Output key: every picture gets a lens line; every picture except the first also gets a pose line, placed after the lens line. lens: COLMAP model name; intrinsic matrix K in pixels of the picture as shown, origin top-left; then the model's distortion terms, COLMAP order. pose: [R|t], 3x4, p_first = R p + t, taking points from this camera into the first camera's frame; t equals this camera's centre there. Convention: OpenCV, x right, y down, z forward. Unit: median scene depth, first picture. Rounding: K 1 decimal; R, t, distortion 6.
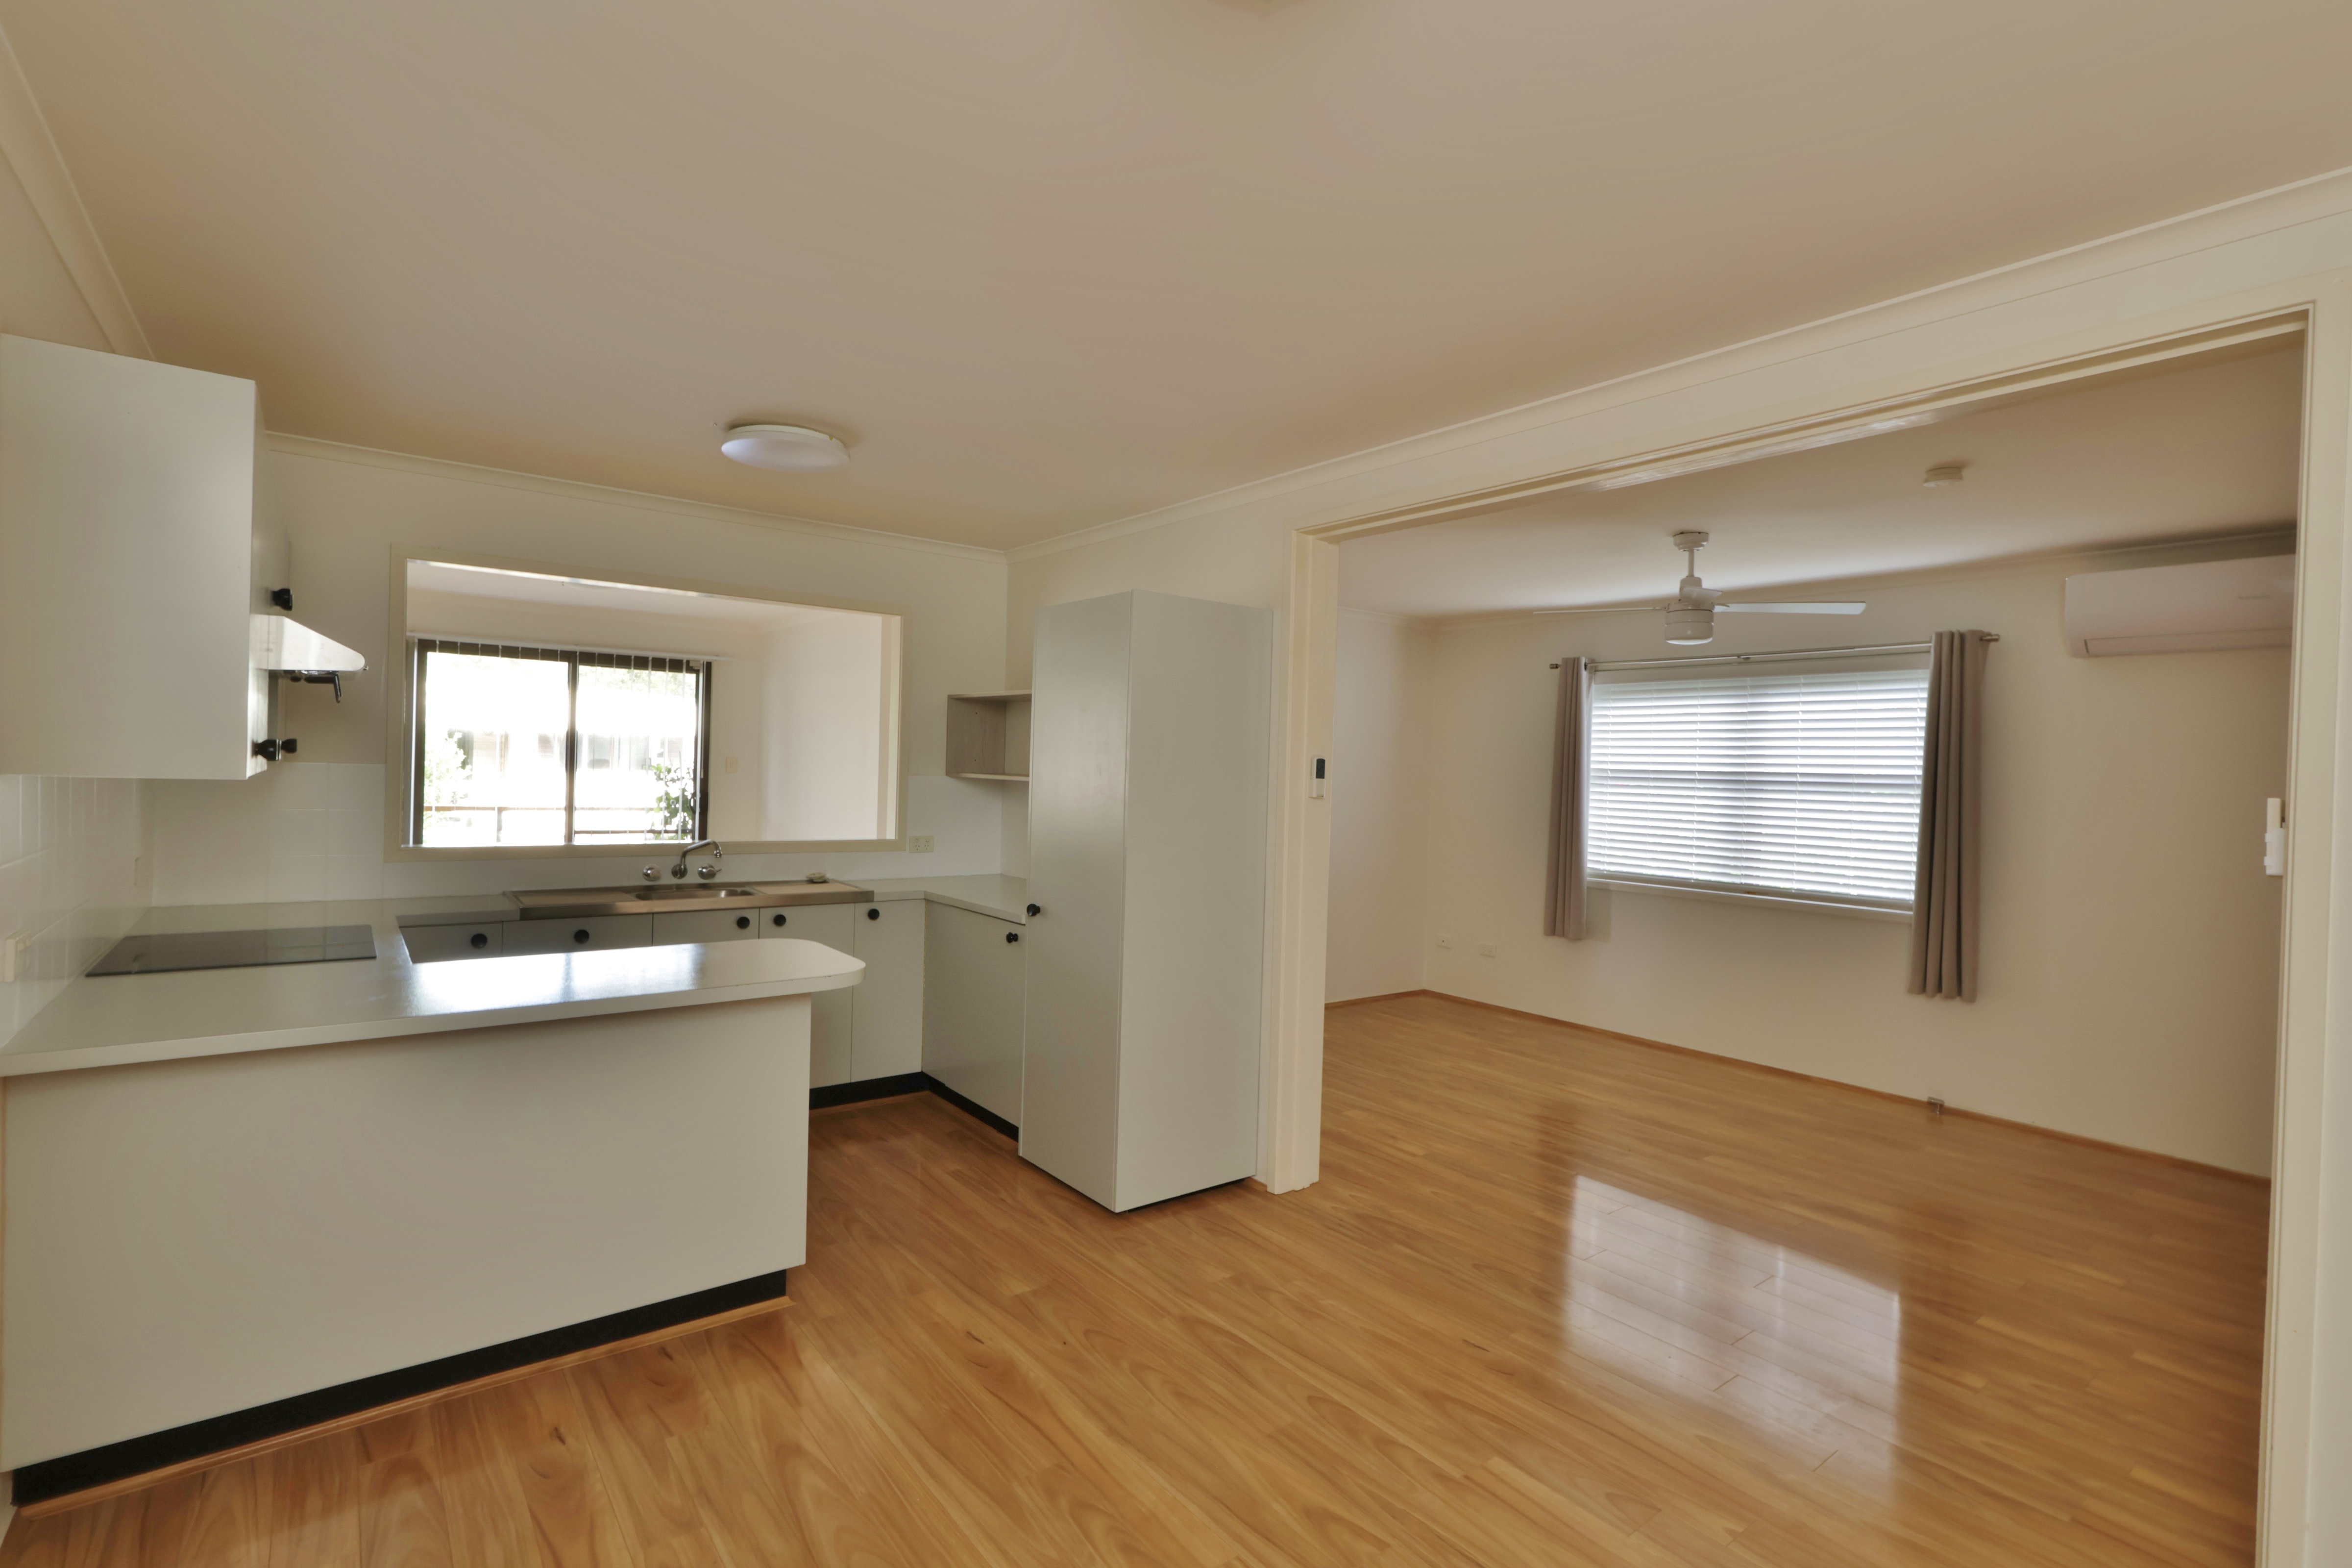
lens RADIAL K [[1081.5, 0, 1176.0], [0, 1081.5, 784.0], [0, 0, 1]] dist [-0.000141, 0.000096]
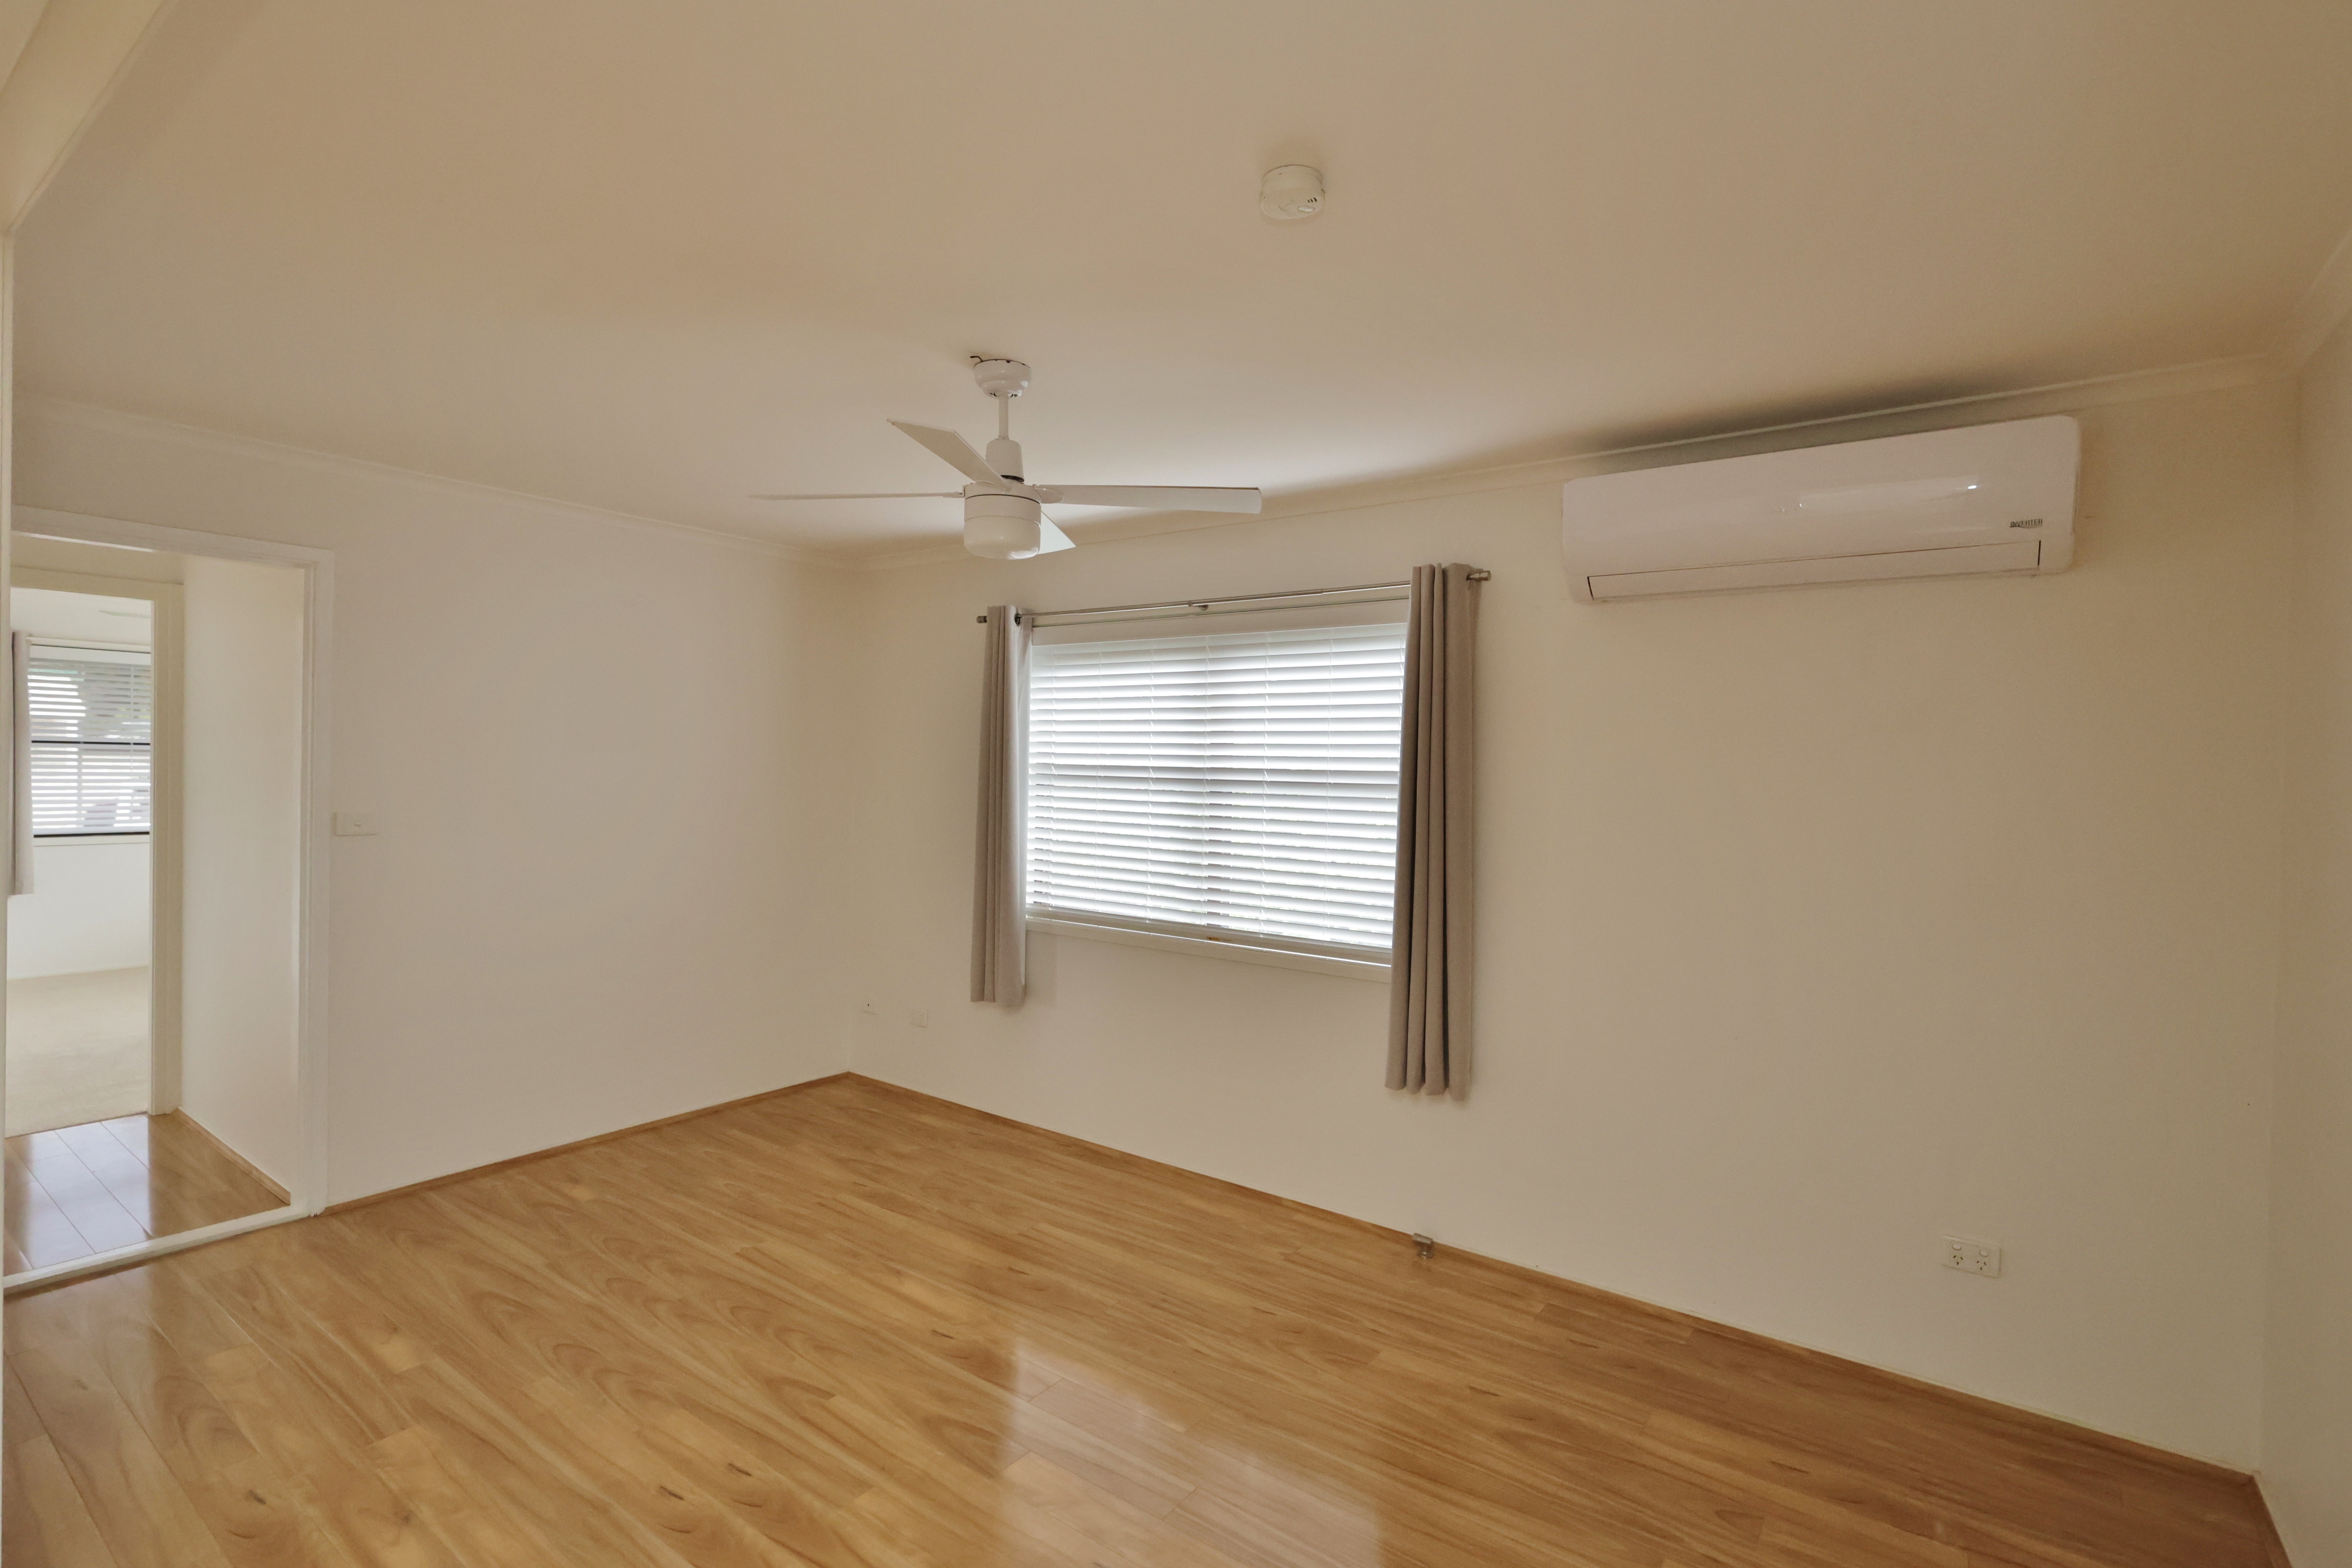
lens RADIAL K [[1090.1, 0, 1177.2], [0, 1090.1, 774.1], [0, 0, 1]] dist [0.001582, 0.000362]
pose [[0.958402, -0.014226, 0.285066, 0.314258], [0.013608, 0.999899, 0.004147, -0.010394], [-0.285096, -0.000096, 0.958499, 0.327720]]
